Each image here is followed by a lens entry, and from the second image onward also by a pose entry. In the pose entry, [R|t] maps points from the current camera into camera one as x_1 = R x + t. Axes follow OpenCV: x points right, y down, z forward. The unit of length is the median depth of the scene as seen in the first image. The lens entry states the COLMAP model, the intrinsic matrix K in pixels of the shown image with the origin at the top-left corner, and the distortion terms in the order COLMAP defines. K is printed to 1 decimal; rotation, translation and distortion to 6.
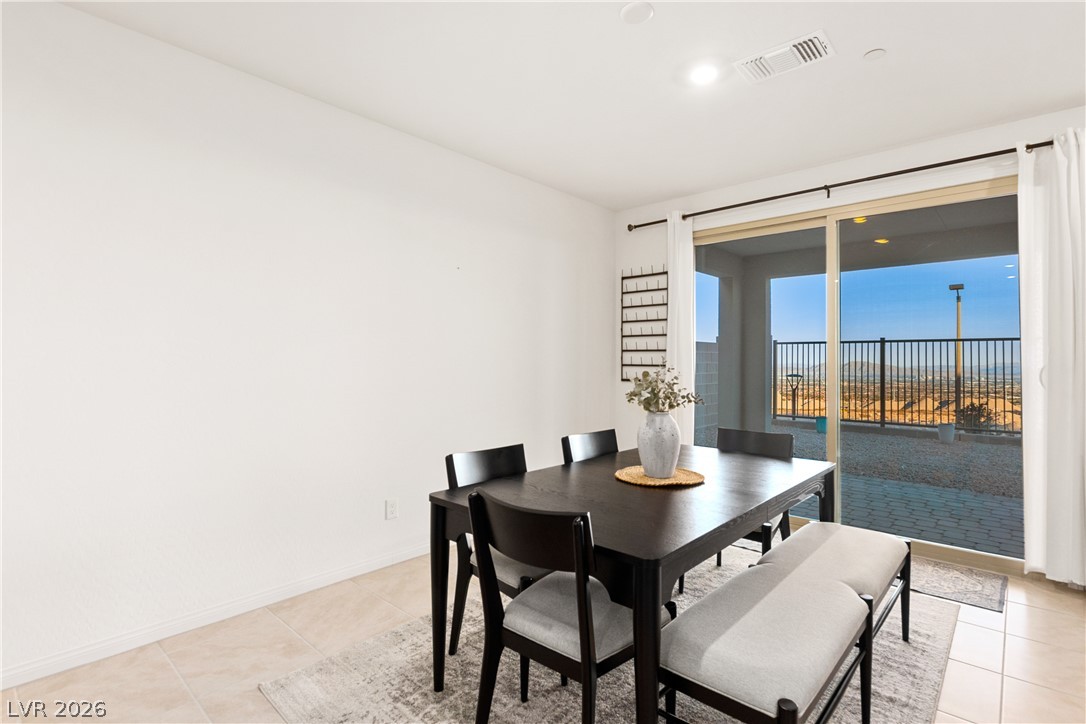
lens RADIAL K [[517.3, 0, 544.0], [0, 517.3, 341.5], [0, 0, 1]] dist [-0.000567, -0.000163]
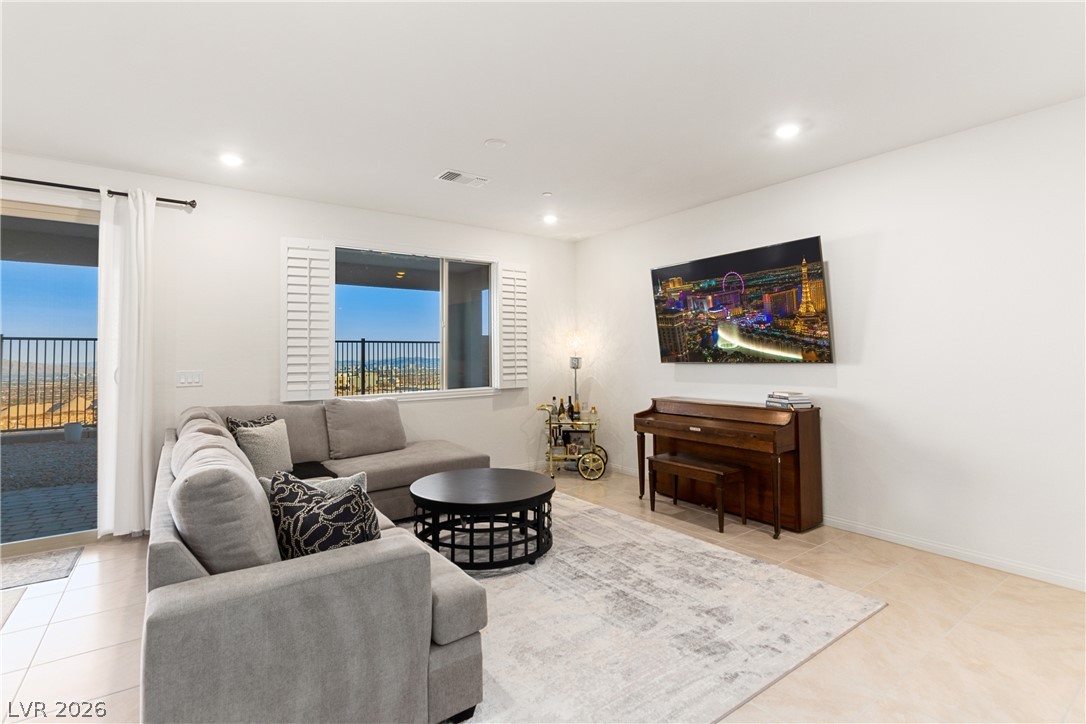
lens RADIAL K [[517.3, 0, 544.0], [0, 517.3, 341.5], [0, 0, 1]] dist [-0.000567, -0.000163]
pose [[0.201496, 0.020829, 0.979268, -0.058114], [-0.028430, 0.999477, -0.015409, -0.025145], [-0.979077, -0.024736, 0.201982, -0.260999]]
